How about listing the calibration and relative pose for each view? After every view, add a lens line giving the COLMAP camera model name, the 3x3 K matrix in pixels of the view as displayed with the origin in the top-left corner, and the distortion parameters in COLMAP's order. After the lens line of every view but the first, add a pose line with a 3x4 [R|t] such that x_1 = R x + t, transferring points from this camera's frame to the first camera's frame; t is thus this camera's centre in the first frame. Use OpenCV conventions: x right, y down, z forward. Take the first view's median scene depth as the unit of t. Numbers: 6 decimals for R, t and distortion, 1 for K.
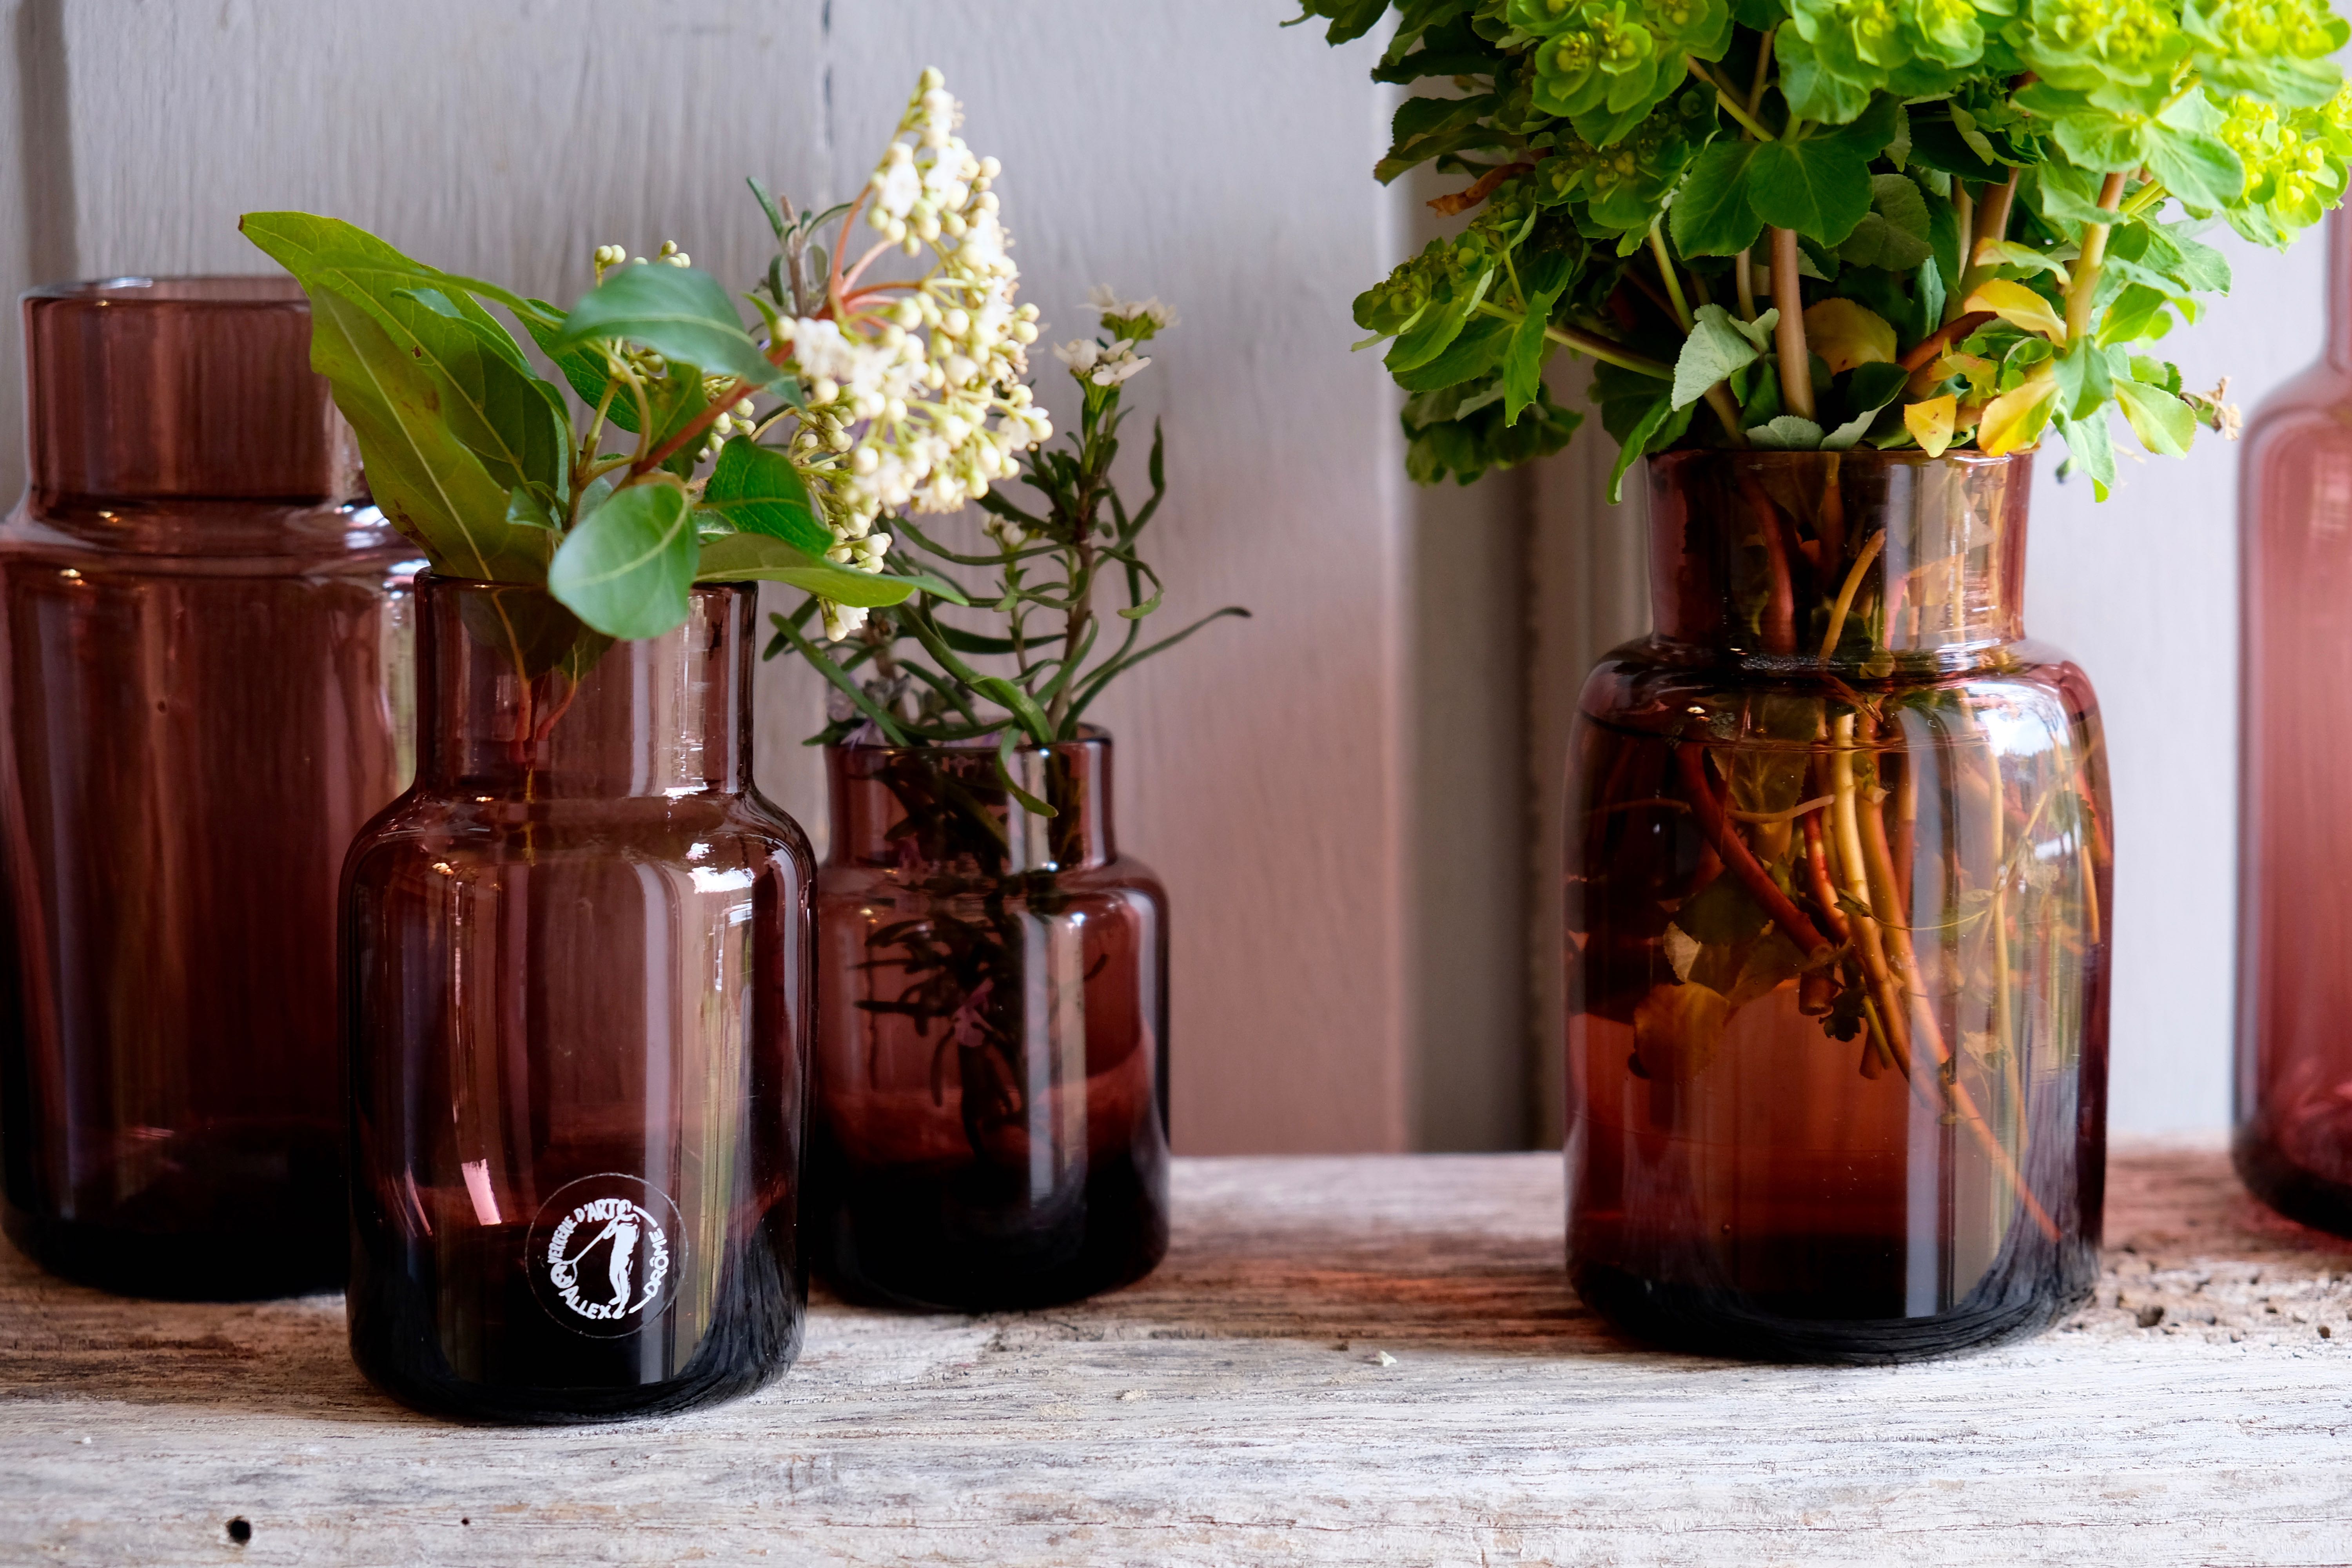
lens RADIAL K [[5526.7, 0, 1103.0], [0, 5526.7, 922.9], [0, 0, 1]] dist [0.012096, 0.000000]
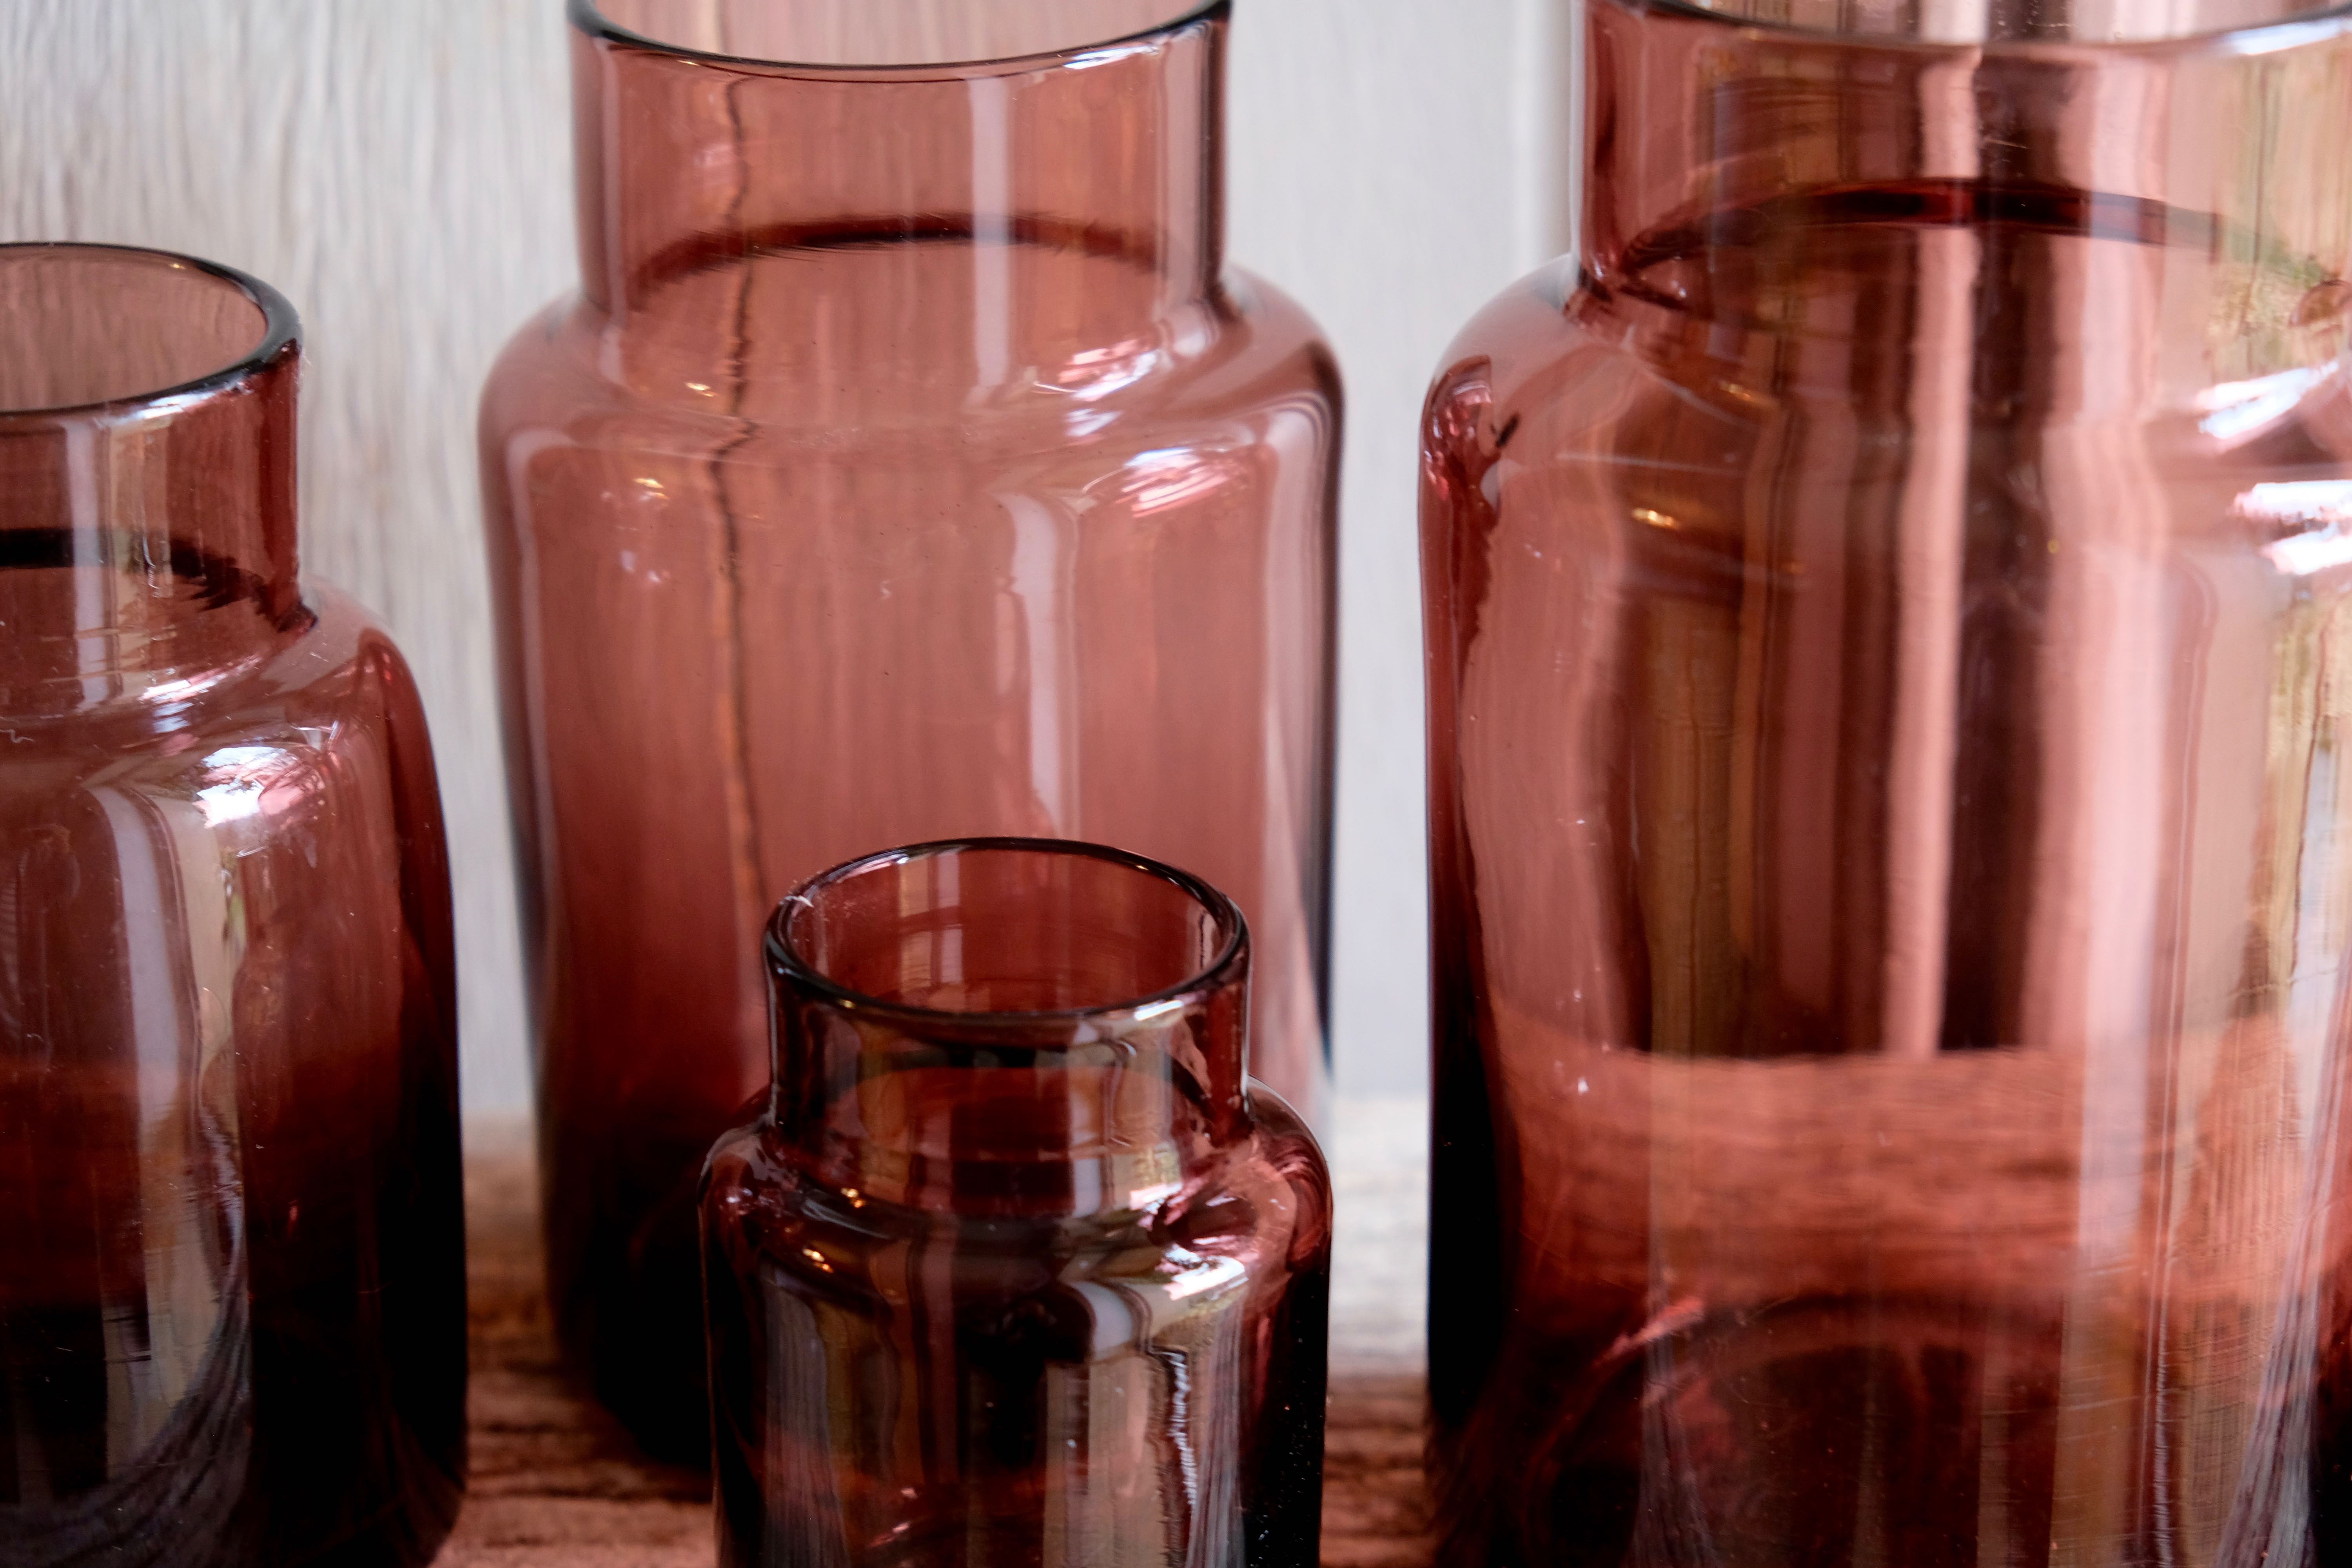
lens RADIAL K [[5526.7, 0, 1116.8], [0, 5526.7, 822.7], [0, 0, 1]] dist [0.012096, 0.000000]
pose [[0.998648, 0.019432, -0.048207, 0.044737], [-0.007410, 0.971239, 0.237991, -0.196822], [0.051445, -0.237312, 0.970070, 0.397026]]
